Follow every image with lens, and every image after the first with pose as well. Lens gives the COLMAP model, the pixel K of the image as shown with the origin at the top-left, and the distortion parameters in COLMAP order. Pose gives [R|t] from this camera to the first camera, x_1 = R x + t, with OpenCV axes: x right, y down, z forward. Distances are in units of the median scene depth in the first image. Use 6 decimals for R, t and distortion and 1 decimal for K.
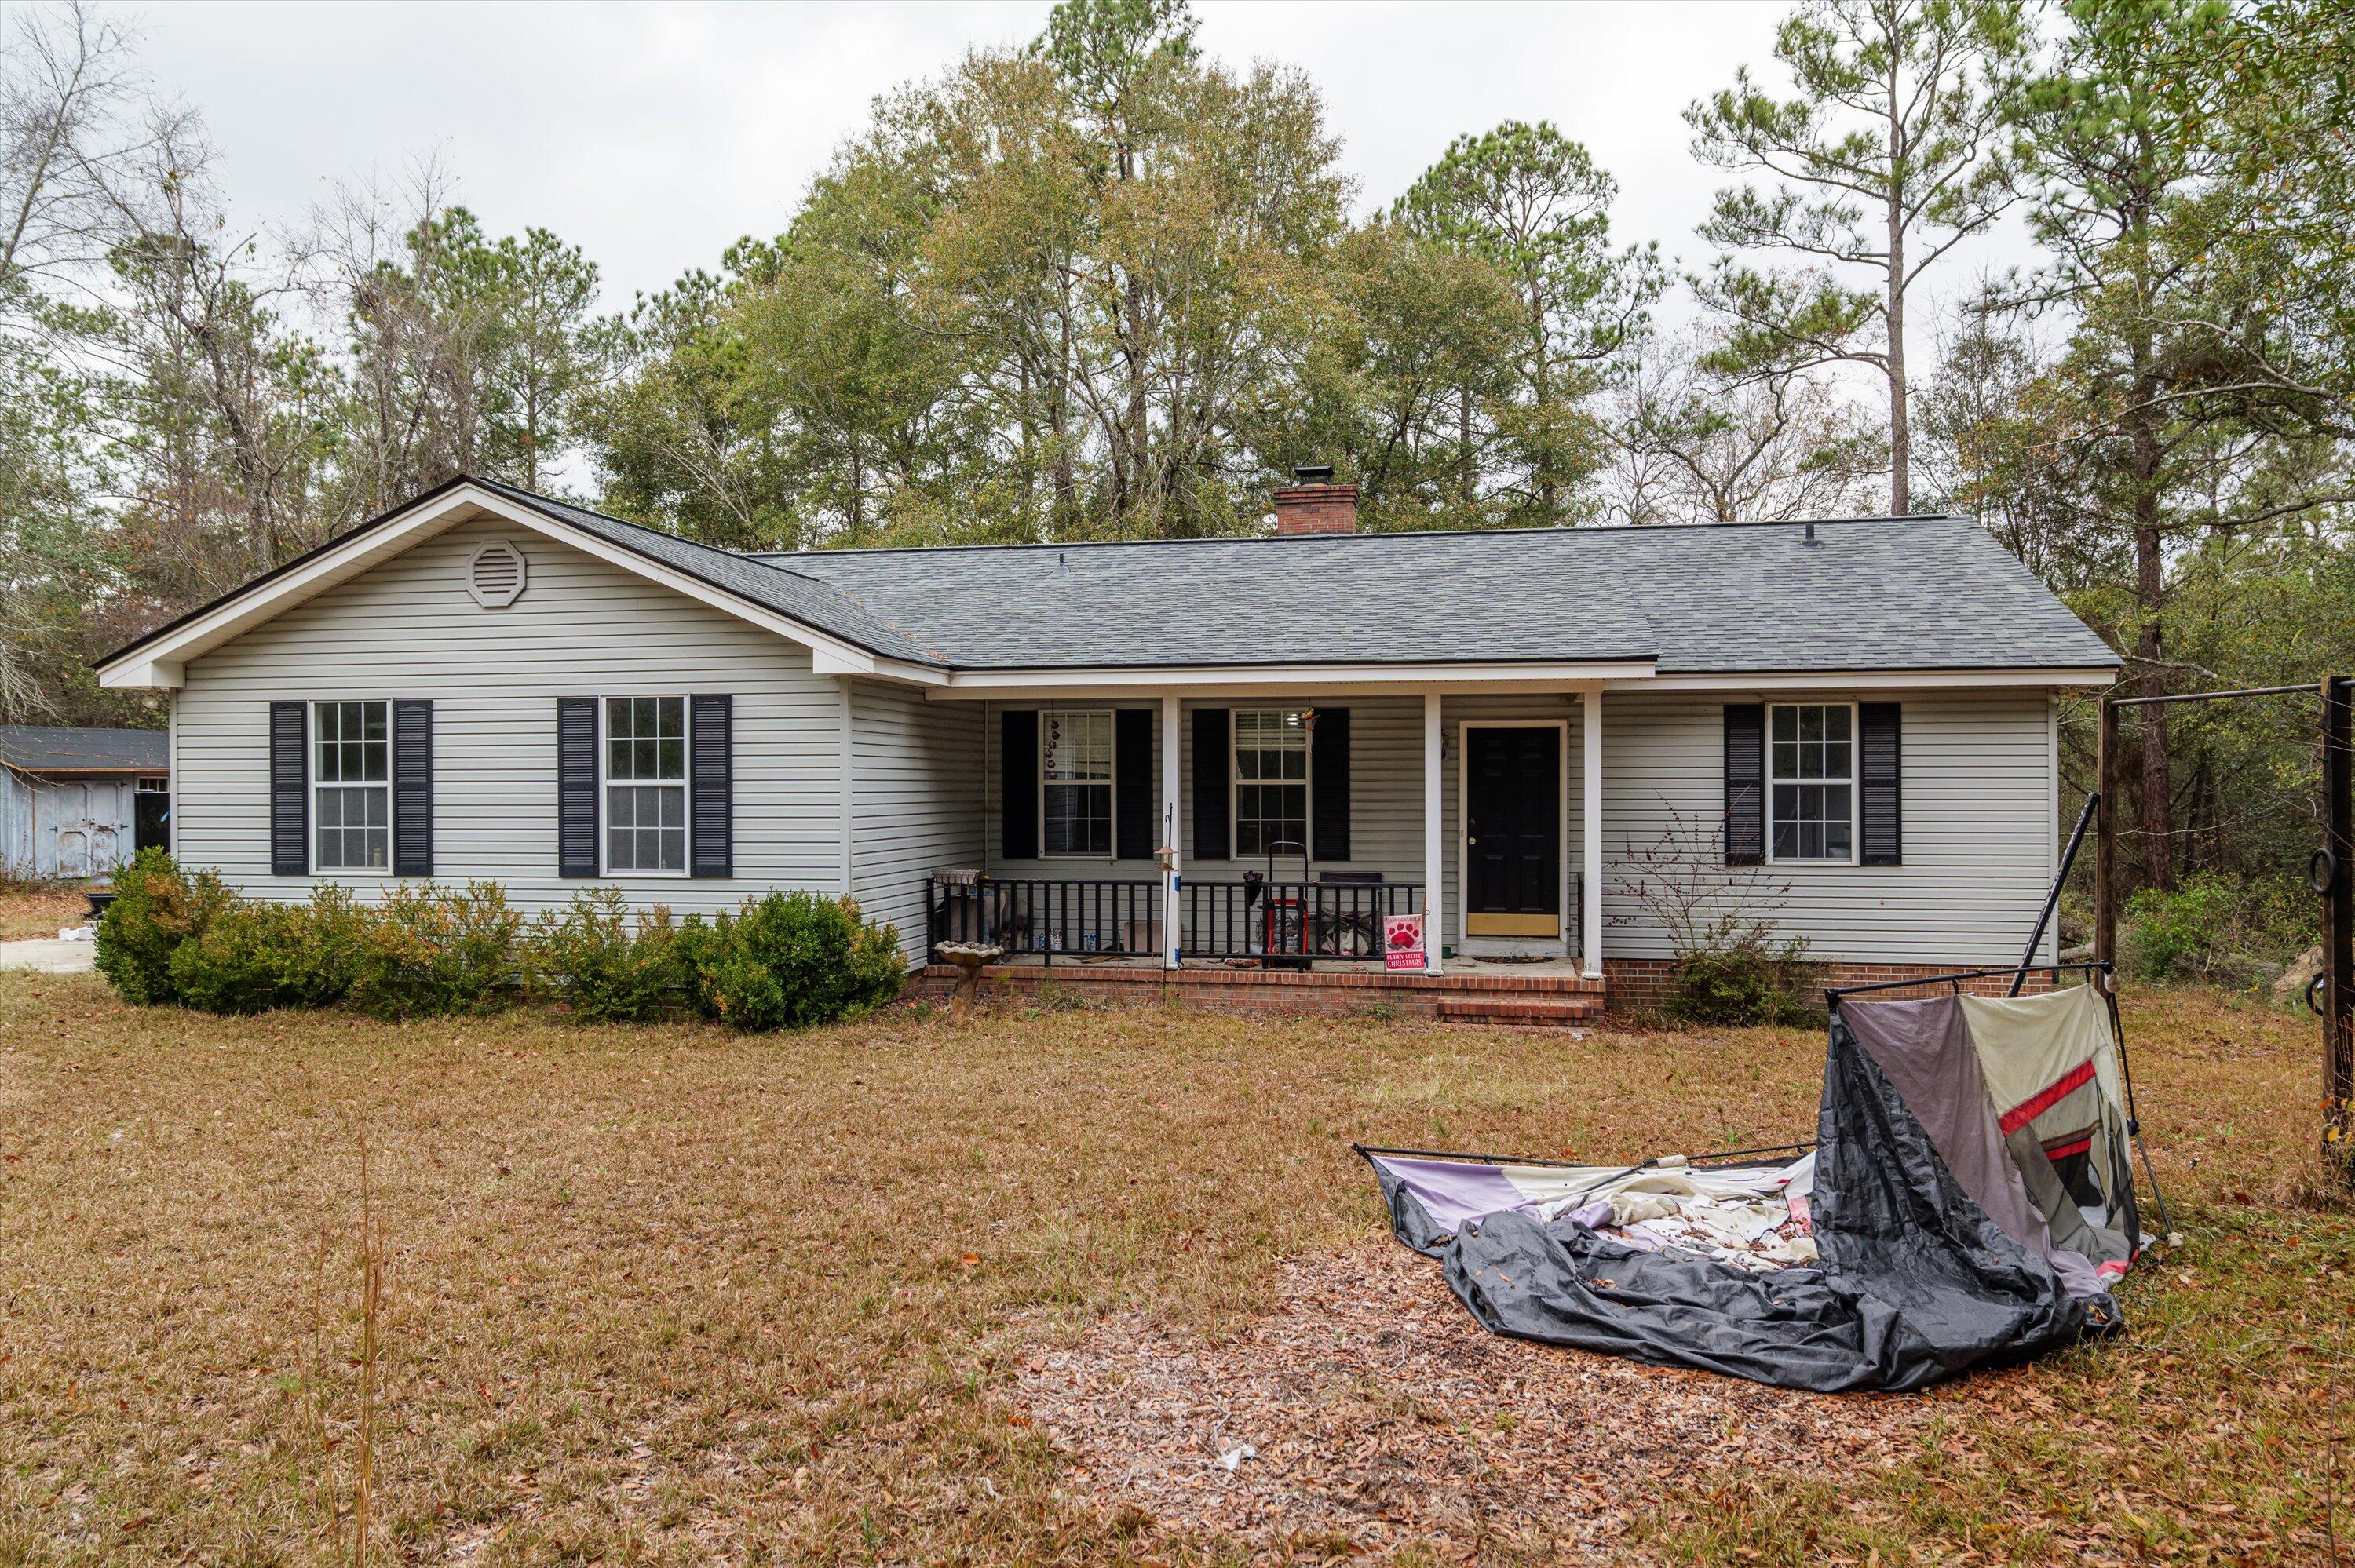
lens RADIAL K [[1668.9, 0, 1176.9], [0, 1668.9, 778.4], [0, 0, 1]] dist [0.003792, 0.003014]
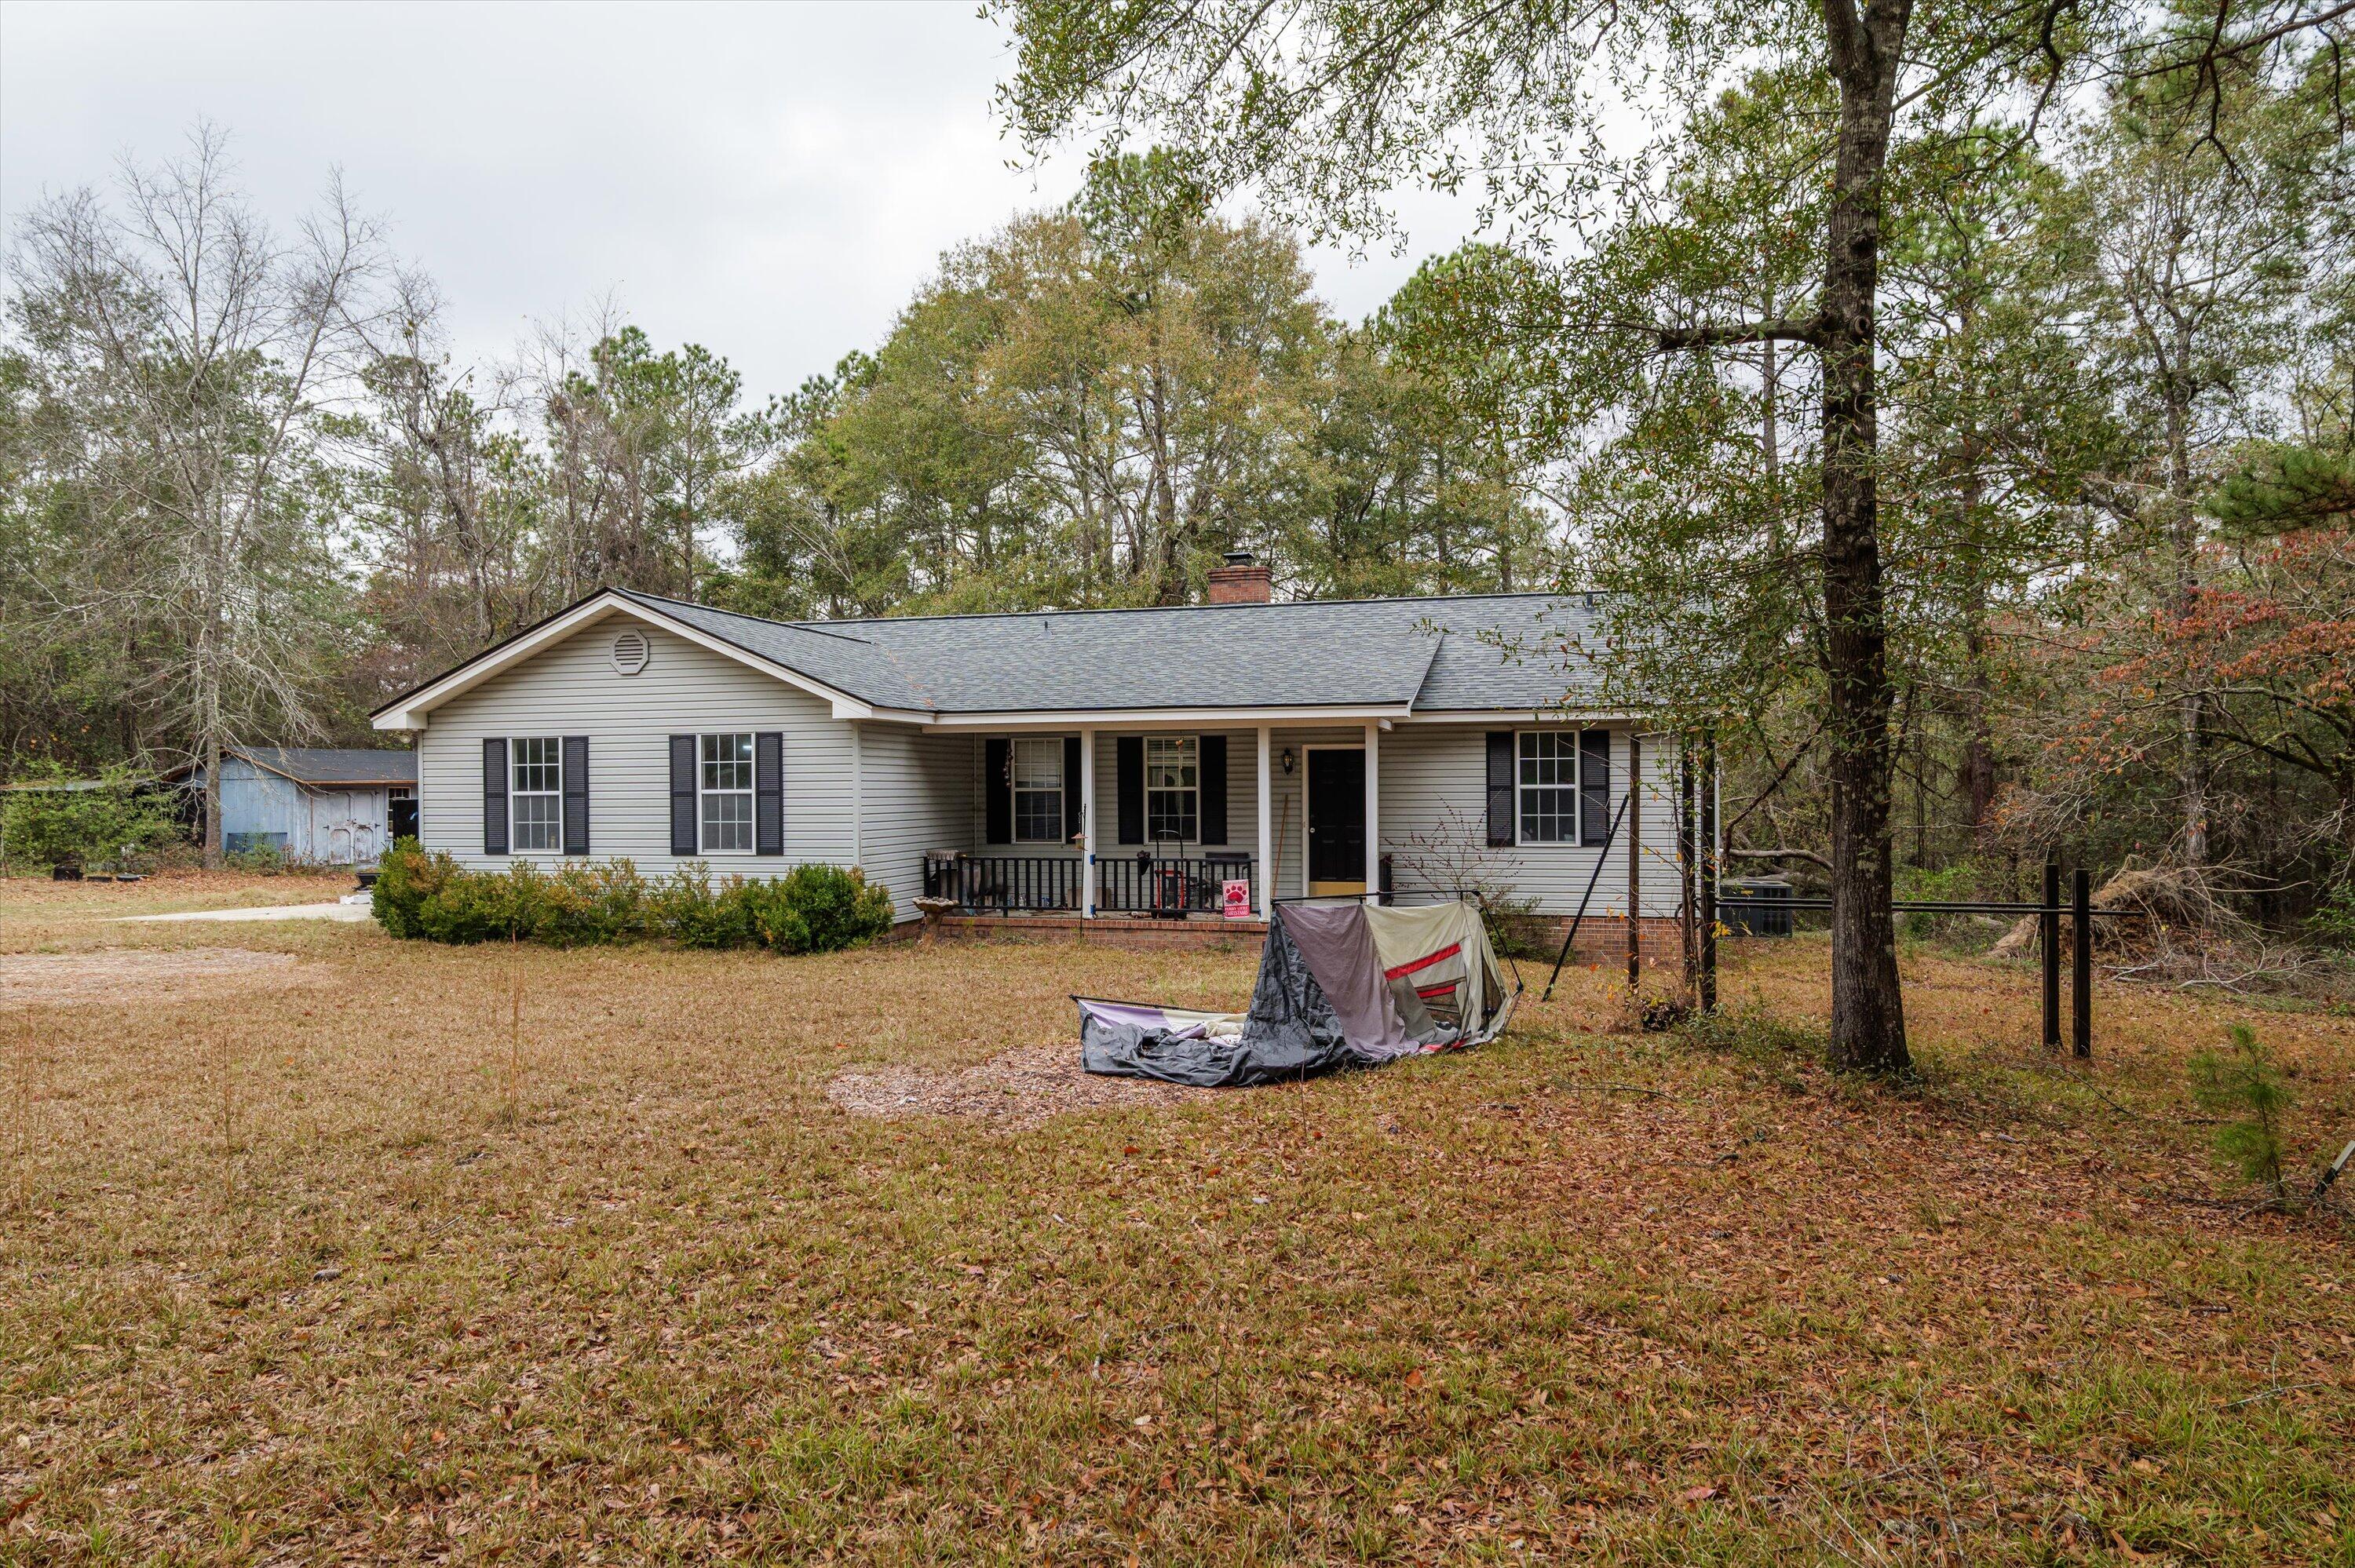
lens RADIAL K [[1489.4, 0, 1177.7], [0, 1489.4, 780.5], [0, 0, 1]] dist [0.003901, 0.000563]
pose [[0.997958, -0.005053, -0.063666, 0.158049], [0.004951, 0.999986, -0.001760, -0.002762], [0.063674, 0.001441, 0.997970, -0.283626]]
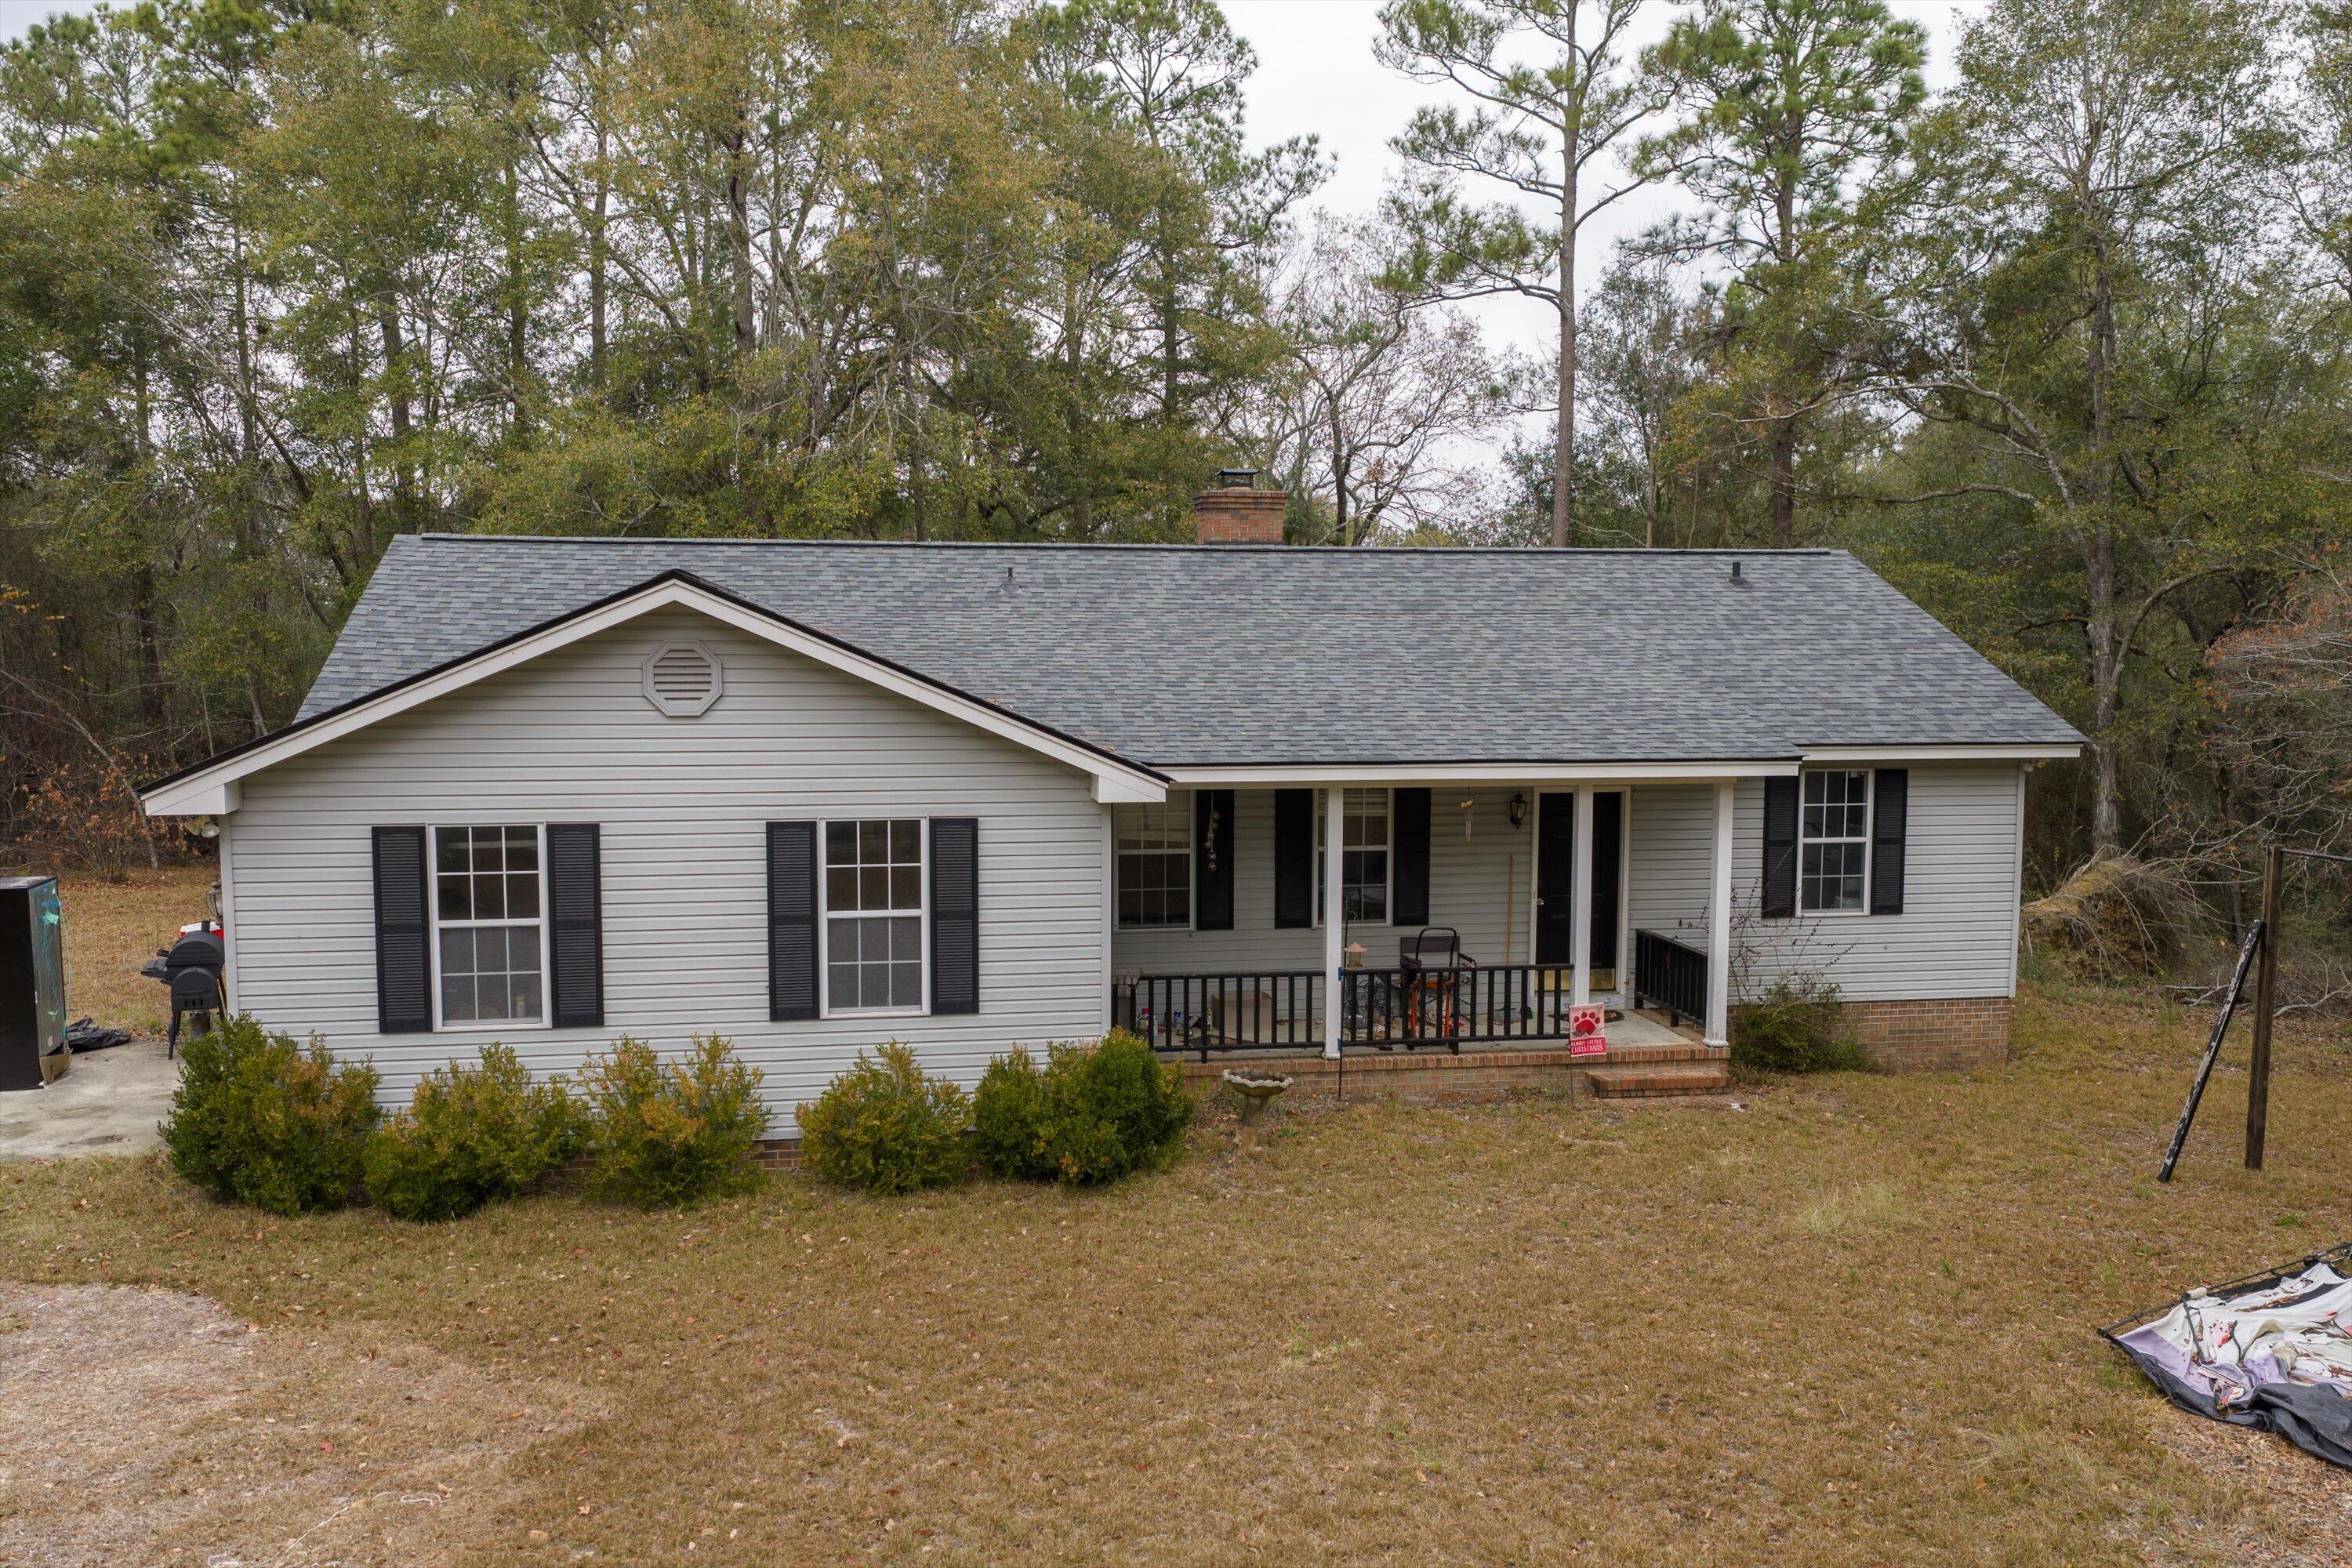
lens RADIAL K [[1948.8, 0, 1177.2], [0, 1948.8, 800.0], [0, 0, 1]] dist [0.016919, -0.030478]
pose [[0.932495, -0.027216, 0.360157, -0.510031], [-0.006885, 0.995636, 0.093063, -0.148434], [-0.361118, -0.089261, 0.928238, -0.033309]]
